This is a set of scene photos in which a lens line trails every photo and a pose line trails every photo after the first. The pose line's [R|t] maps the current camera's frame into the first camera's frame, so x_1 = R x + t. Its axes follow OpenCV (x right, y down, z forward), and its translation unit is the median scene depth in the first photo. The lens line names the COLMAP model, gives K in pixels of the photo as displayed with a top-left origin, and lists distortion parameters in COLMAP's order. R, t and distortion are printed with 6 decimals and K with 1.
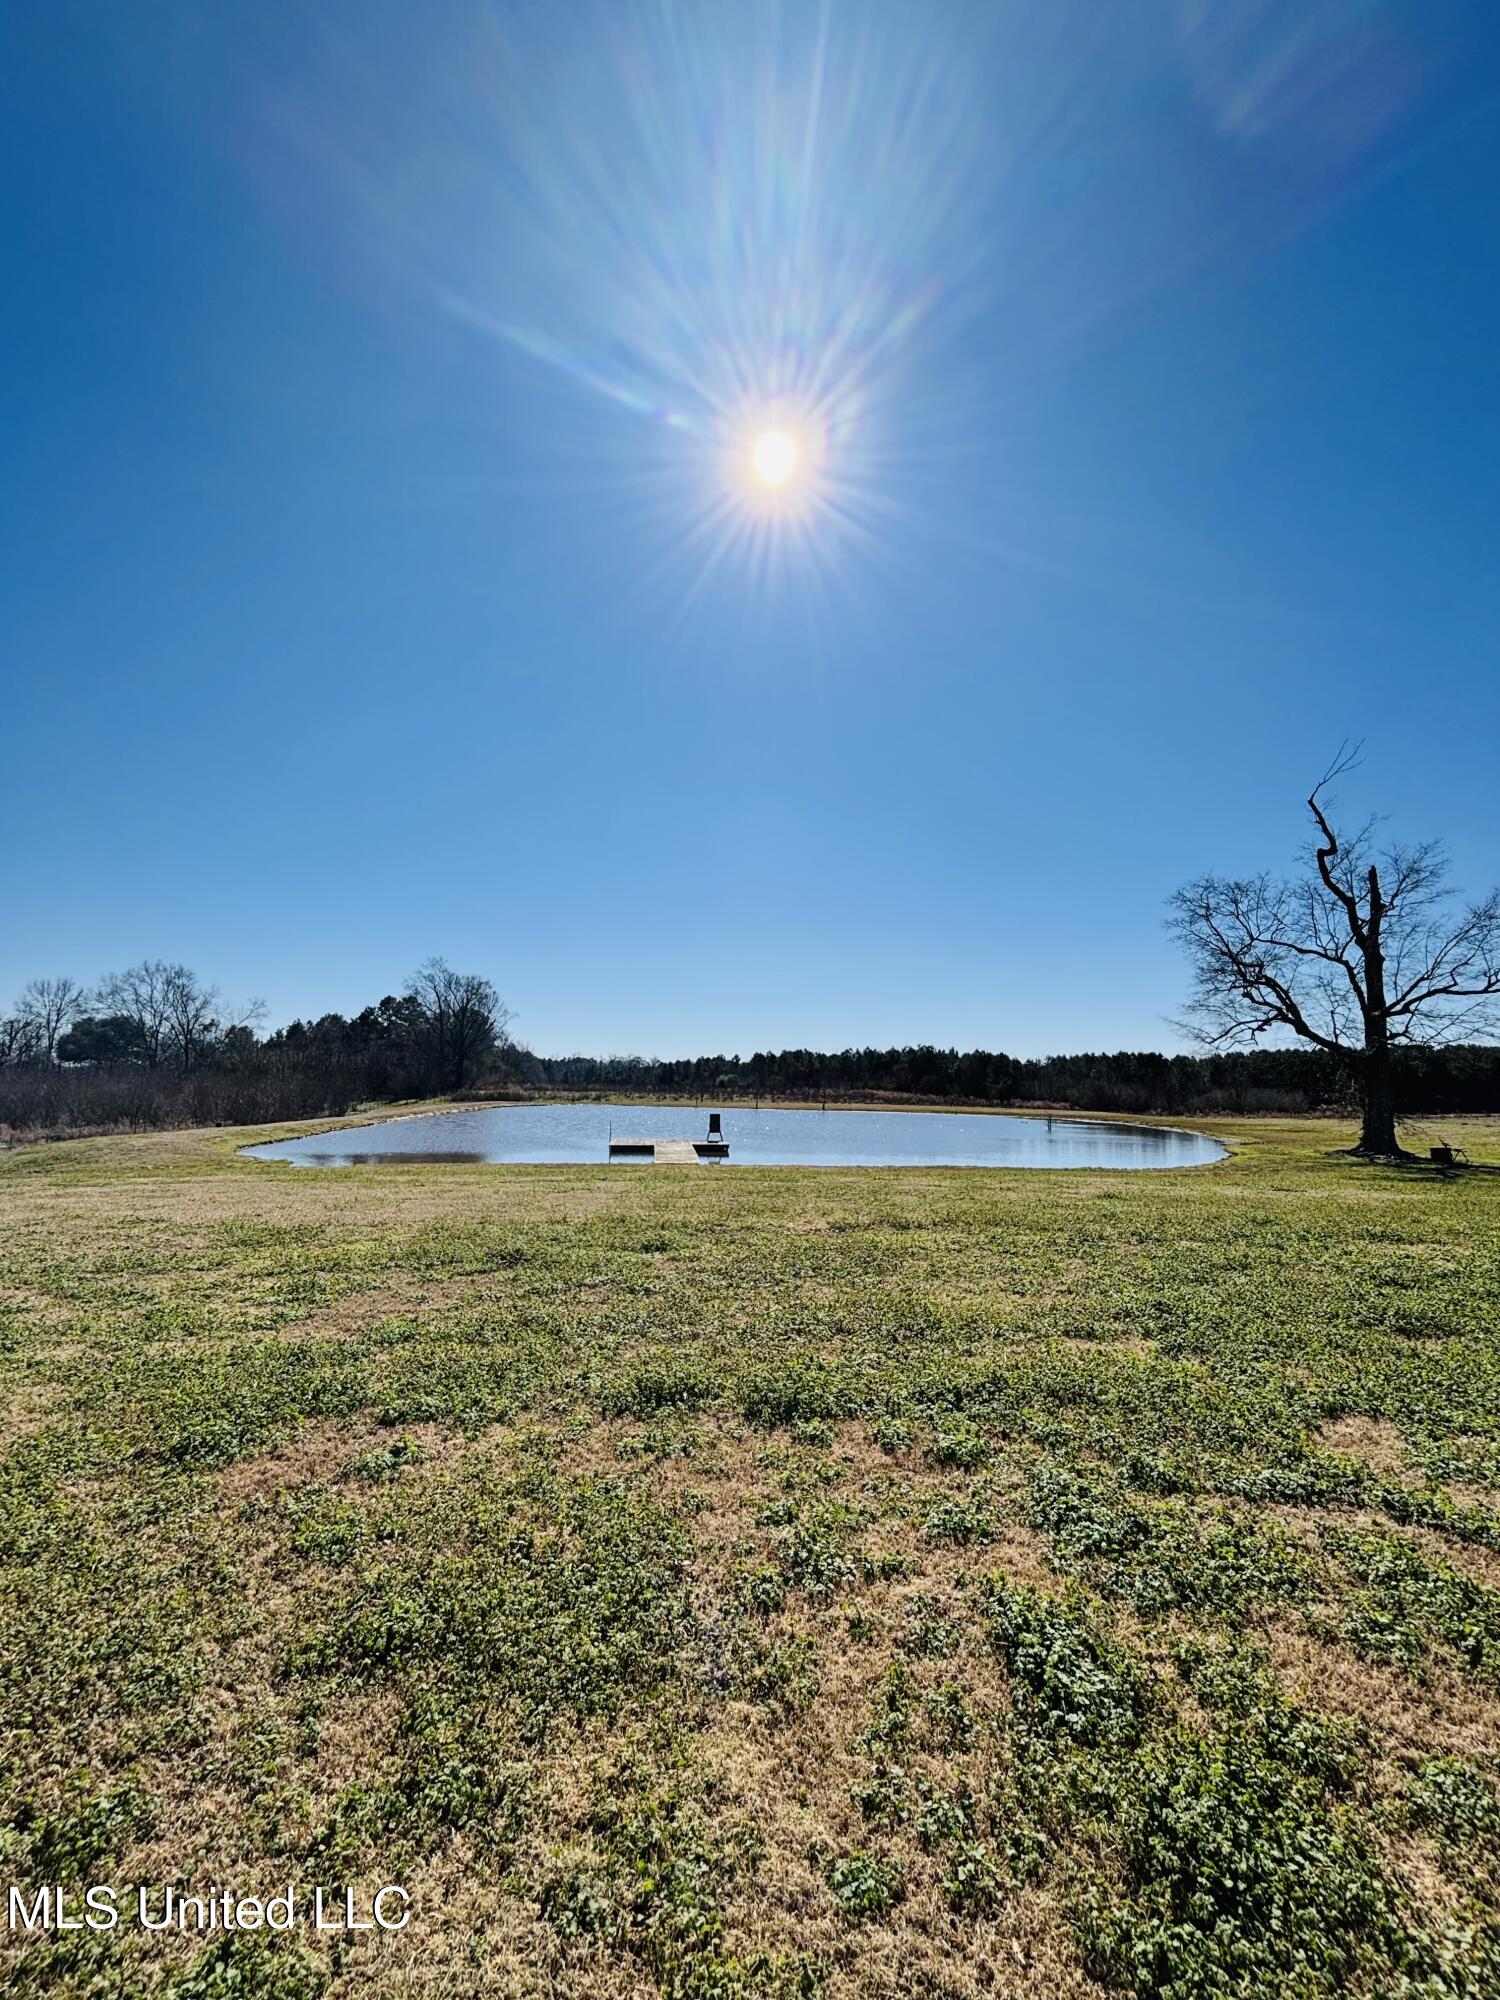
lens RADIAL K [[814.1, 0, 750.0], [0, 814.1, 1000.0], [0, 0, 1]] dist [0.000682, 0.000428]
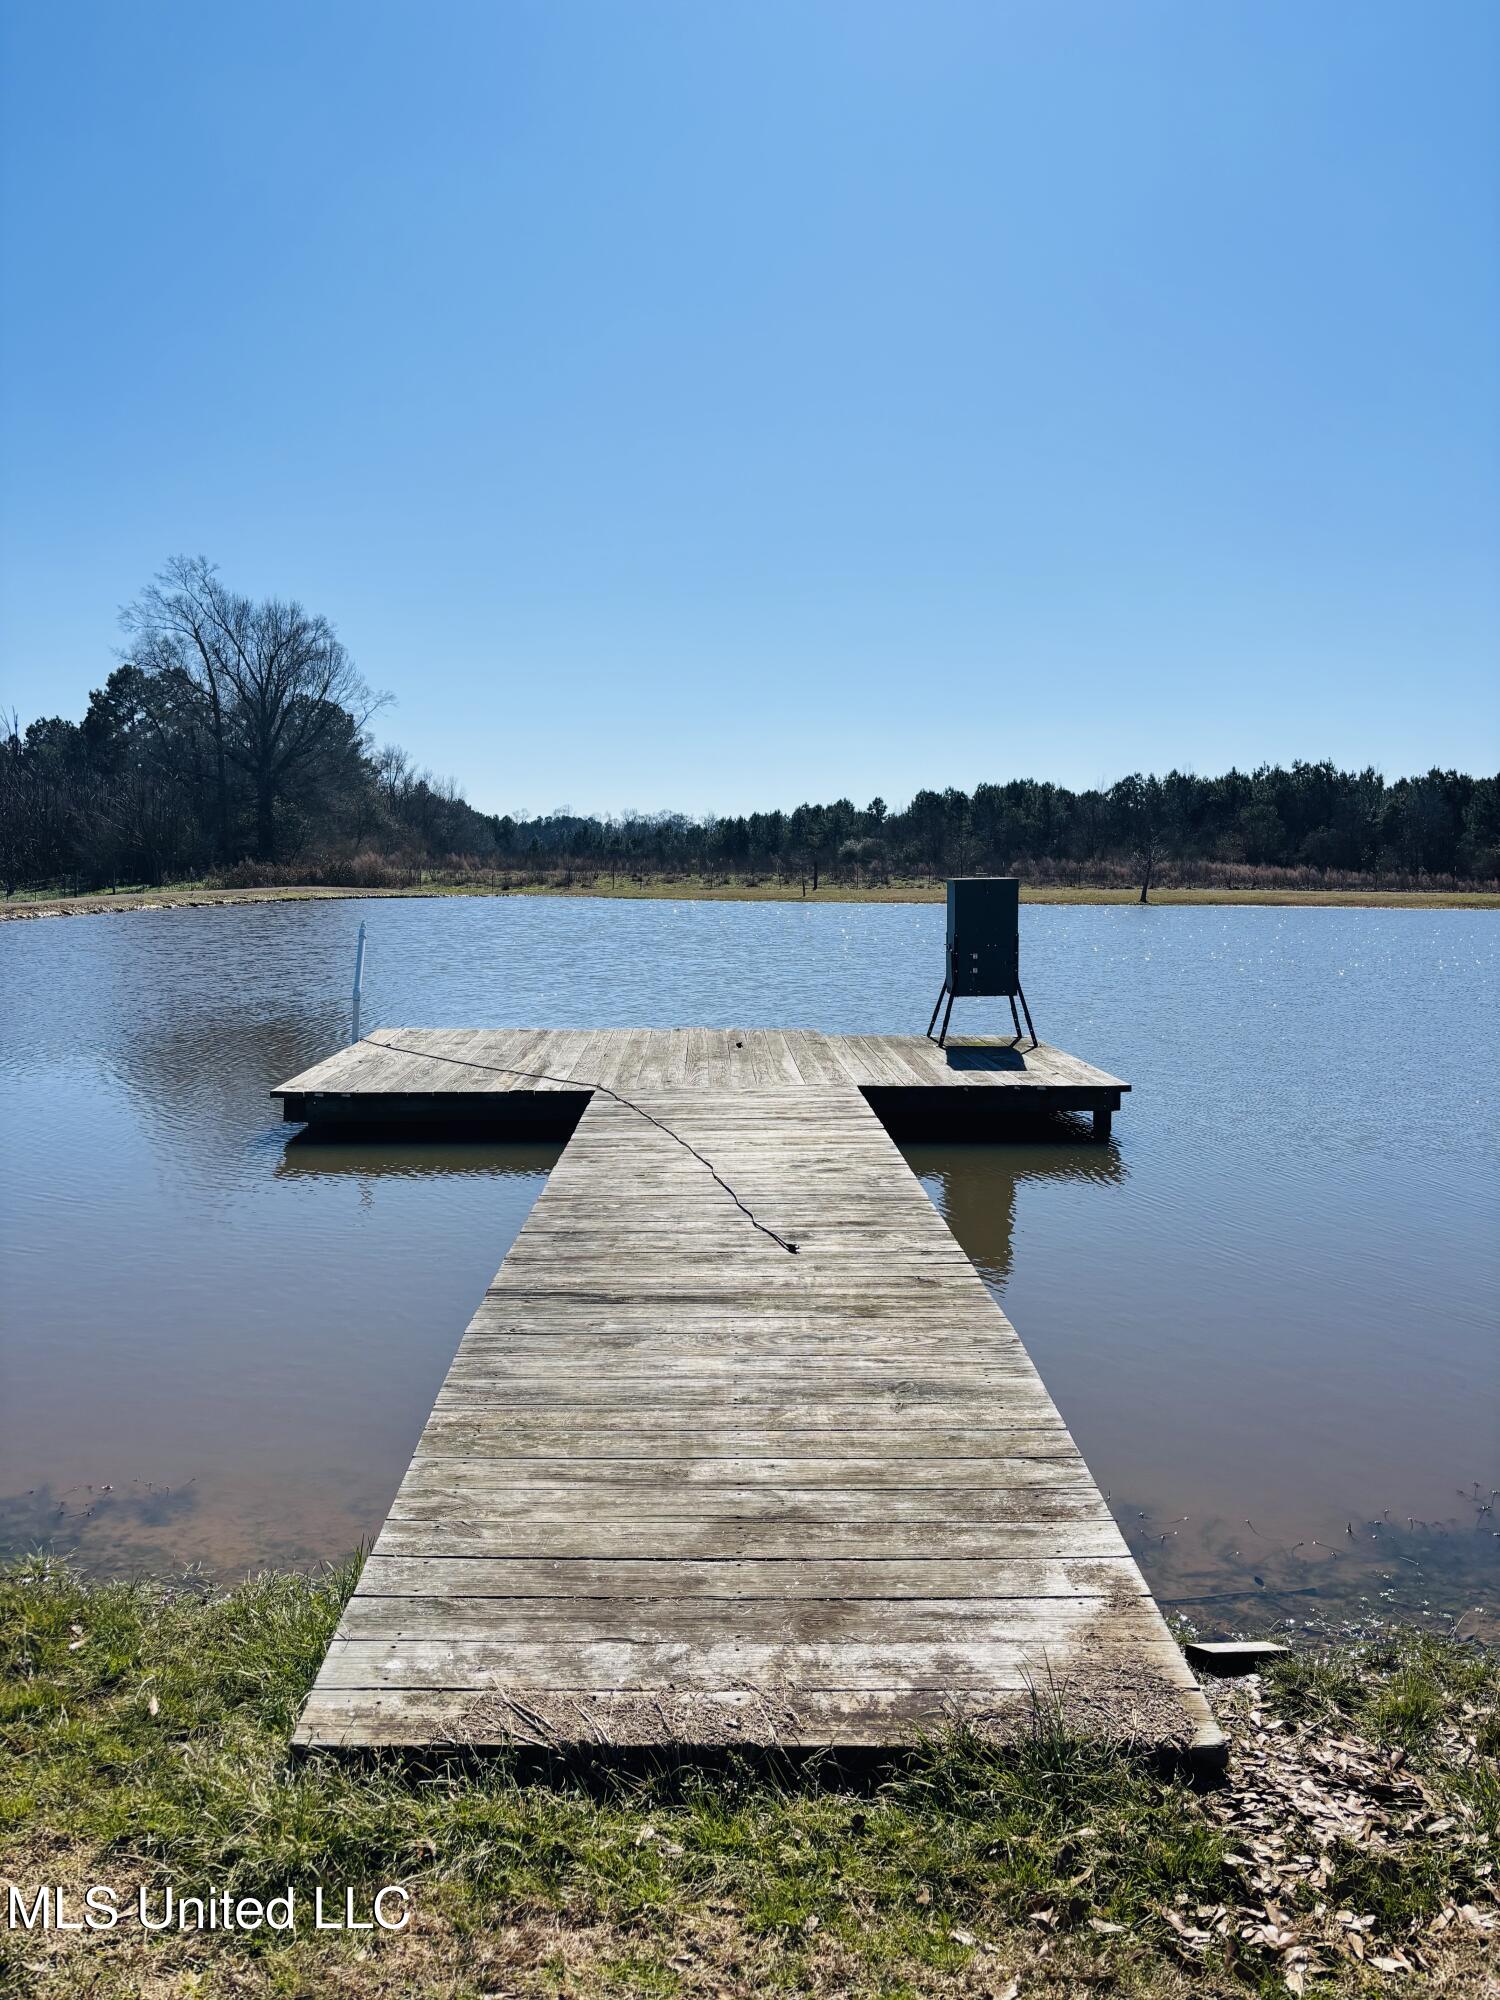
lens RADIAL K [[1502.2, 0, 762.8], [0, 1502.2, 1027.5], [0, 0, 1]] dist [0.053853, -0.081865]
pose [[0.996432, 0.001509, -0.084389, -0.012702], [0.016010, 0.978308, 0.206536, 0.021932], [0.082870, -0.207150, 0.974793, 0.144395]]
